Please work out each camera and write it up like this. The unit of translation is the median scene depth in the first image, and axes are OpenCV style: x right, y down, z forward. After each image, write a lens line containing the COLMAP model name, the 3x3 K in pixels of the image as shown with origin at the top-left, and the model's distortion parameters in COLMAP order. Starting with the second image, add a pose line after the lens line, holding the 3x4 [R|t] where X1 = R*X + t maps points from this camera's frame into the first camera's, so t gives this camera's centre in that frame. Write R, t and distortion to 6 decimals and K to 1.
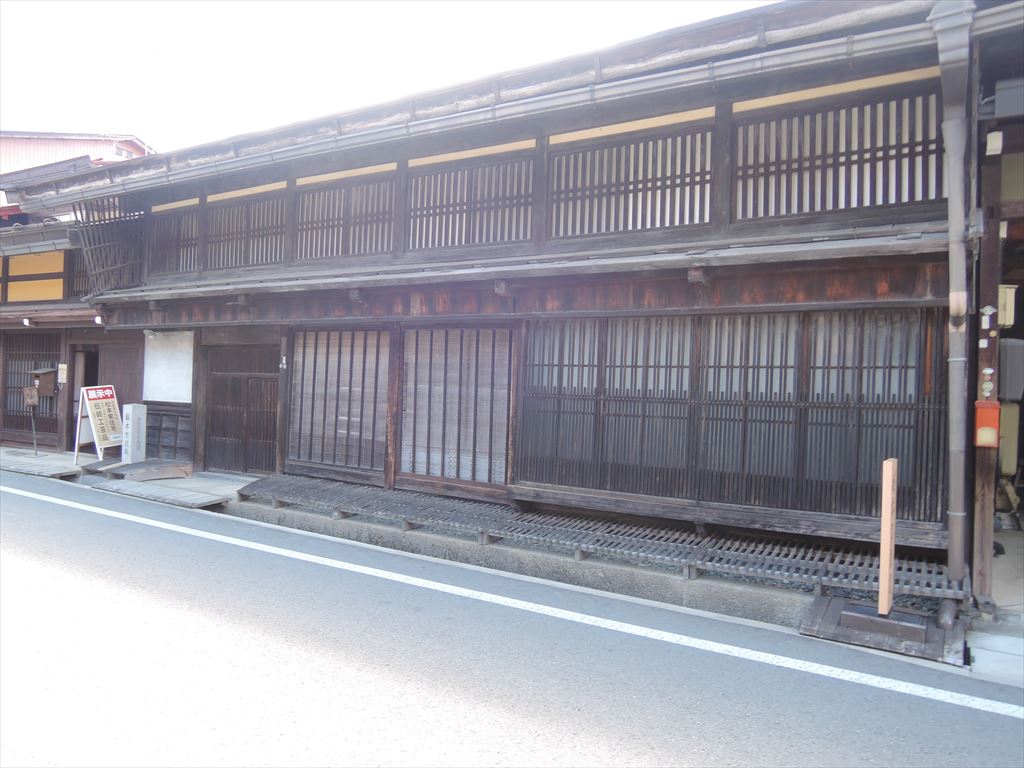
lens RADIAL K [[730.2, 0, 511.1], [0, 730.2, 385.7], [0, 0, 1]] dist [-0.025698, 0.008309]
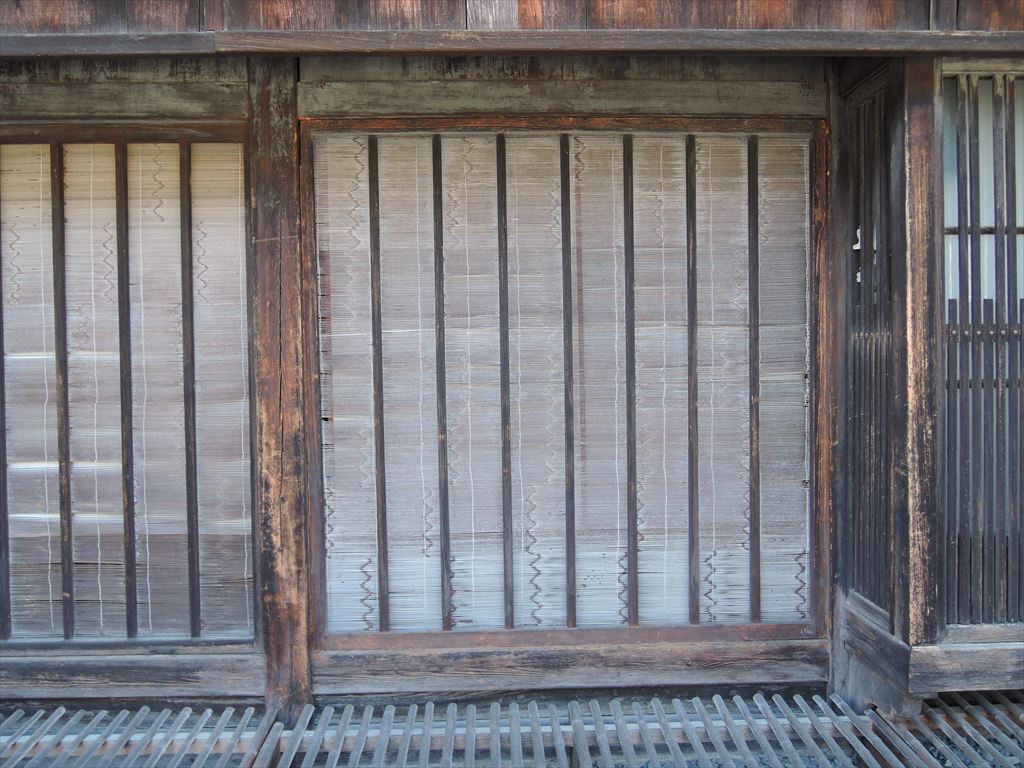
lens RADIAL K [[730.2, 0, 510.6], [0, 730.2, 382.0], [0, 0, 1]] dist [-0.025698, 0.008309]
pose [[0.831577, -0.064054, 0.551703, -0.279852], [0.044442, 0.997816, 0.048861, 0.009618], [-0.553628, -0.016113, 0.832608, 0.829824]]
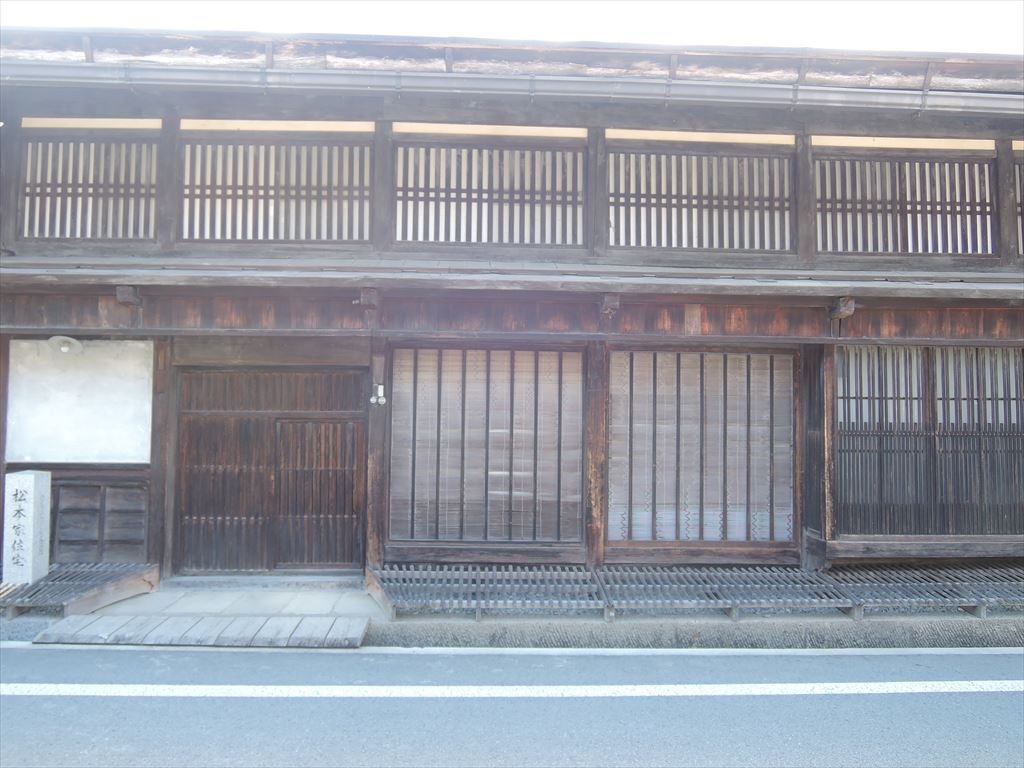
lens RADIAL K [[730.2, 0, 511.7], [0, 730.2, 385.6], [0, 0, 1]] dist [-0.025698, 0.008309]
pose [[0.827868, -0.004071, 0.560909, -0.750083], [0.017336, 0.999682, -0.018331, -0.032923], [-0.560655, 0.024900, 0.827675, 0.496595]]
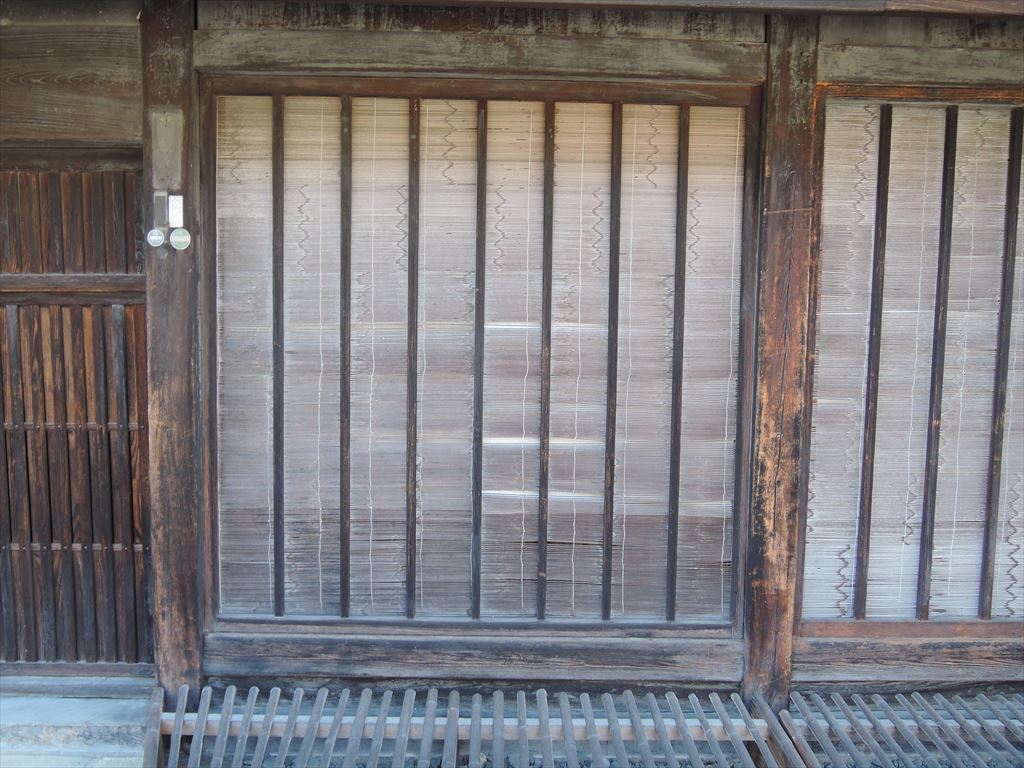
lens RADIAL K [[730.2, 0, 514.4], [0, 730.2, 381.7], [0, 0, 1]] dist [-0.025698, 0.008309]
pose [[0.840487, -0.061607, 0.538317, -0.447938], [0.016040, 0.995908, 0.088933, 0.000276], [-0.541593, -0.066113, 0.838037, 0.955451]]
